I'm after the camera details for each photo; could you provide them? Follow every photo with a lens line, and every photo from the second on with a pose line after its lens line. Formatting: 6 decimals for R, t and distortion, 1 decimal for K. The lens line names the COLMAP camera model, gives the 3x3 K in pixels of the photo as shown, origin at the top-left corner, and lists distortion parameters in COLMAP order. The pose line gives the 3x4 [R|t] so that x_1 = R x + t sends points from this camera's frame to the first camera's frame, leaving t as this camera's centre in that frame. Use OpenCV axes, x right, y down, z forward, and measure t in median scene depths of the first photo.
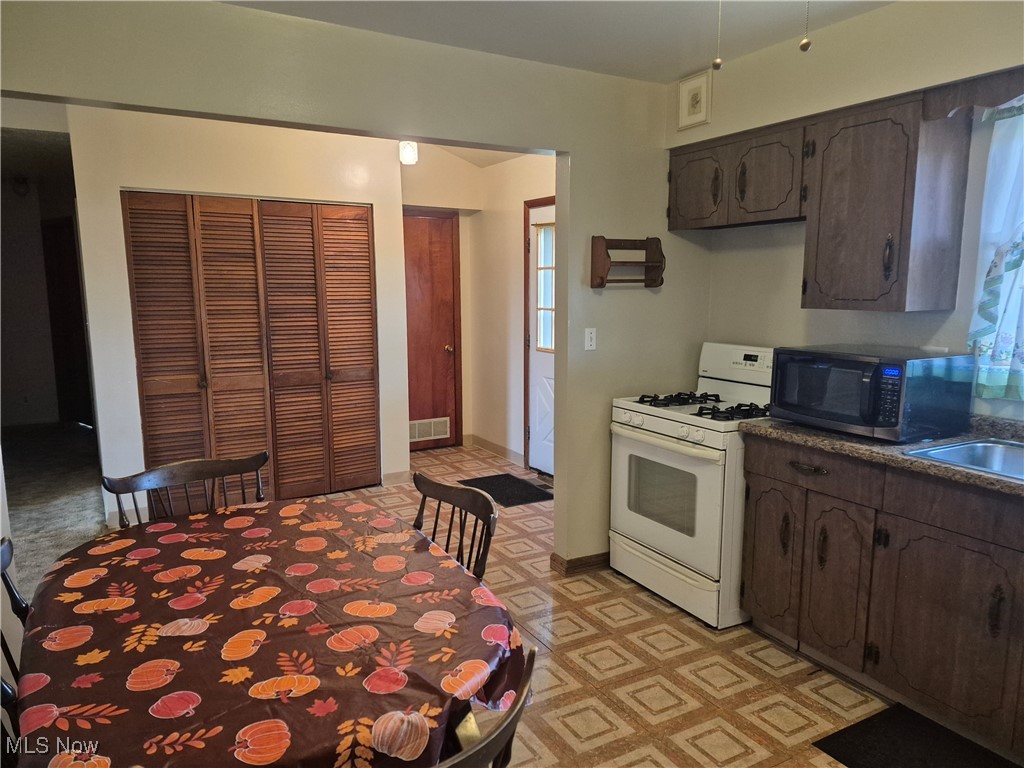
lens RADIAL K [[709.5, 0, 505.6], [0, 709.5, 394.4], [0, 0, 1]] dist [0.094470, -0.095513]
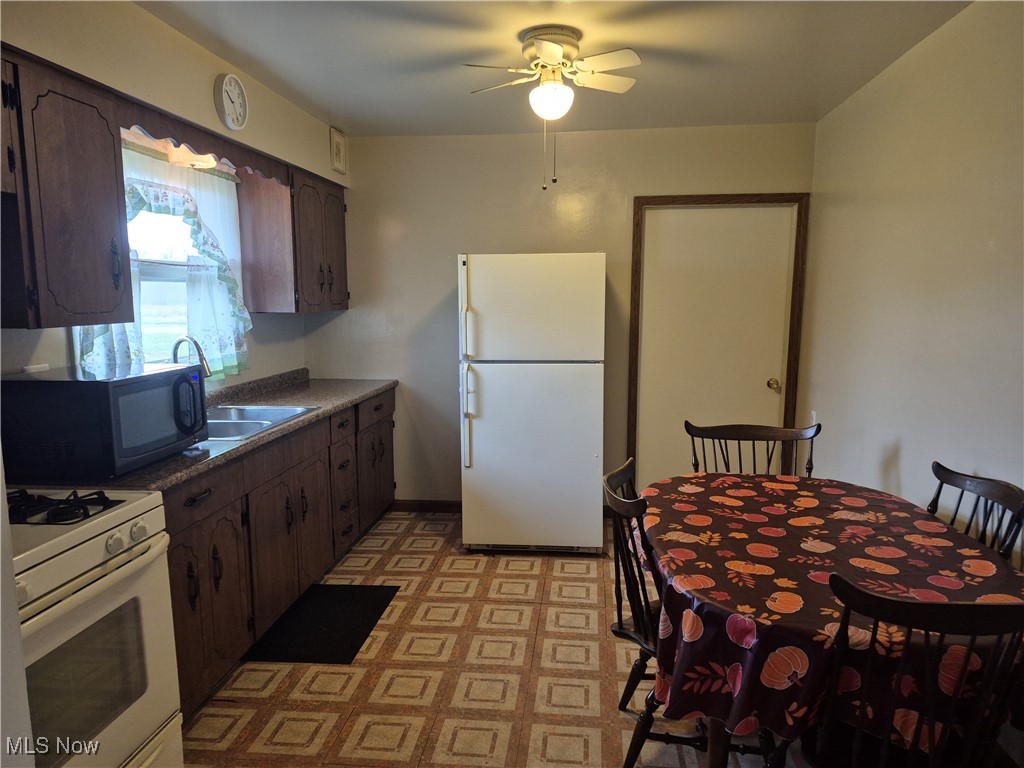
lens RADIAL K [[709.5, 0, 520.4], [0, 709.5, 393.0], [0, 0, 1]] dist [0.094470, -0.095513]
pose [[-0.820660, -0.079550, 0.565852, -0.415464], [0.089552, 0.960120, 0.264857, -0.229065], [-0.564356, 0.268031, -0.780809, 1.461016]]
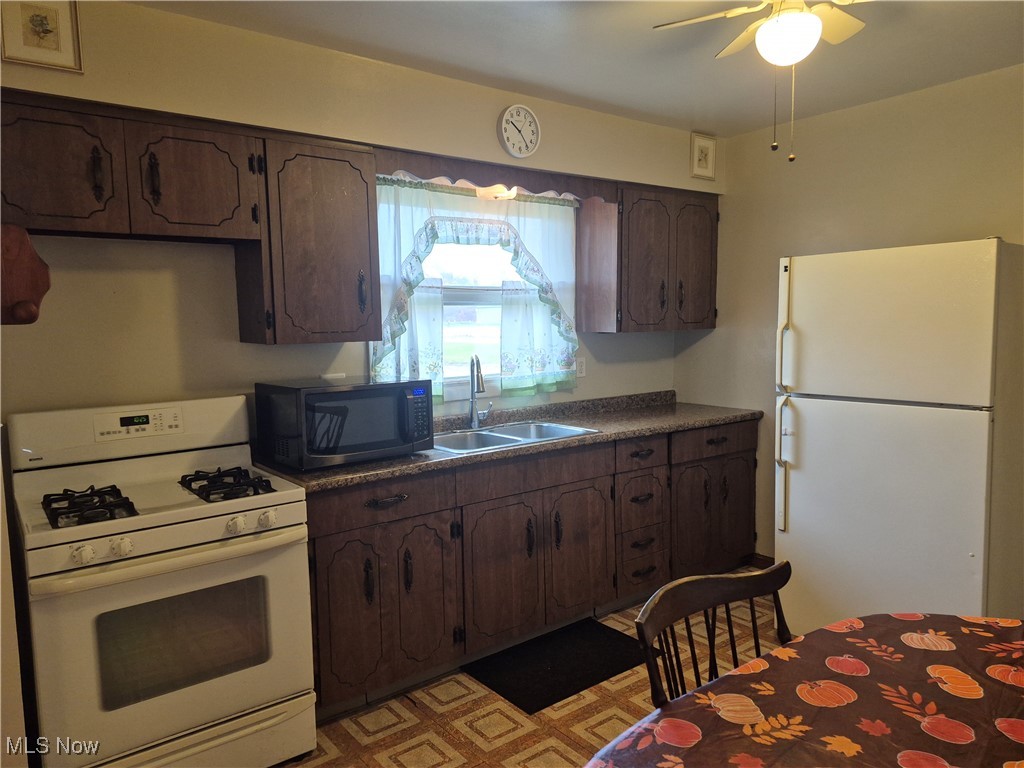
lens RADIAL K [[709.5, 0, 511.3], [0, 709.5, 381.1], [0, 0, 1]] dist [0.094470, -0.095513]
pose [[-0.147951, -0.084459, 0.985382, -0.557517], [0.172110, 0.978945, 0.109748, -0.136862], [-0.973904, 0.185831, -0.130300, 0.942391]]
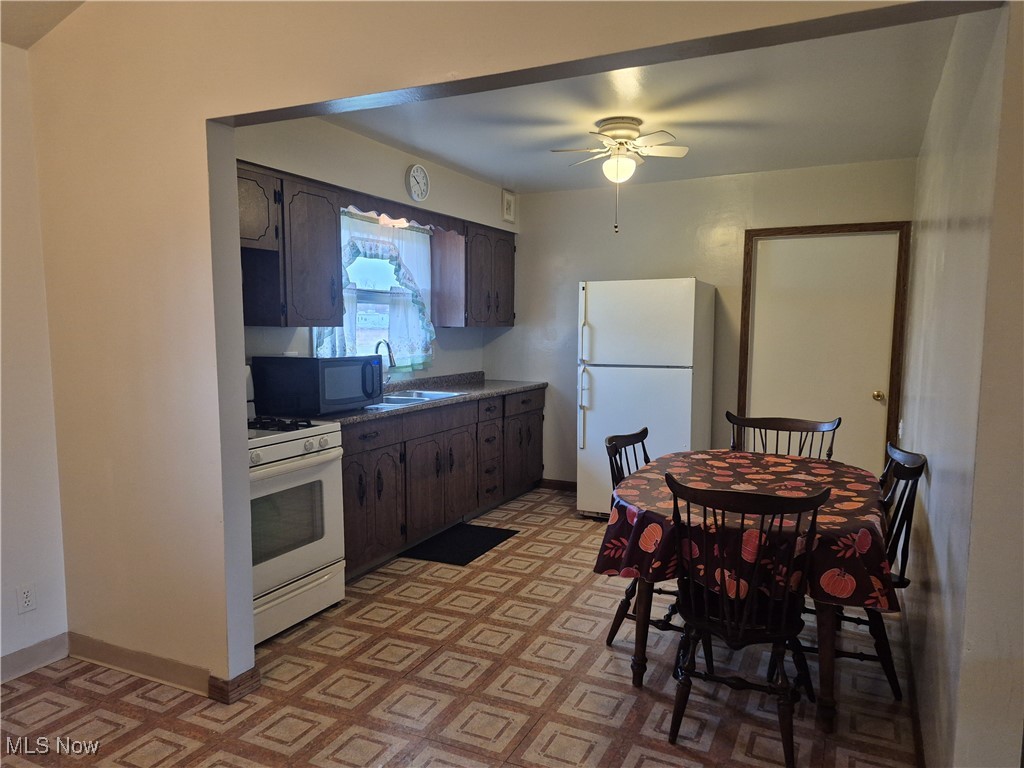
lens RADIAL K [[709.5, 0, 524.1], [0, 709.5, 392.3], [0, 0, 1]] dist [0.094470, -0.095513]
pose [[-0.581363, -0.081725, 0.809529, -0.914594], [0.123255, 0.974615, 0.186907, -0.212144], [-0.804254, 0.208440, -0.556532, 1.543665]]
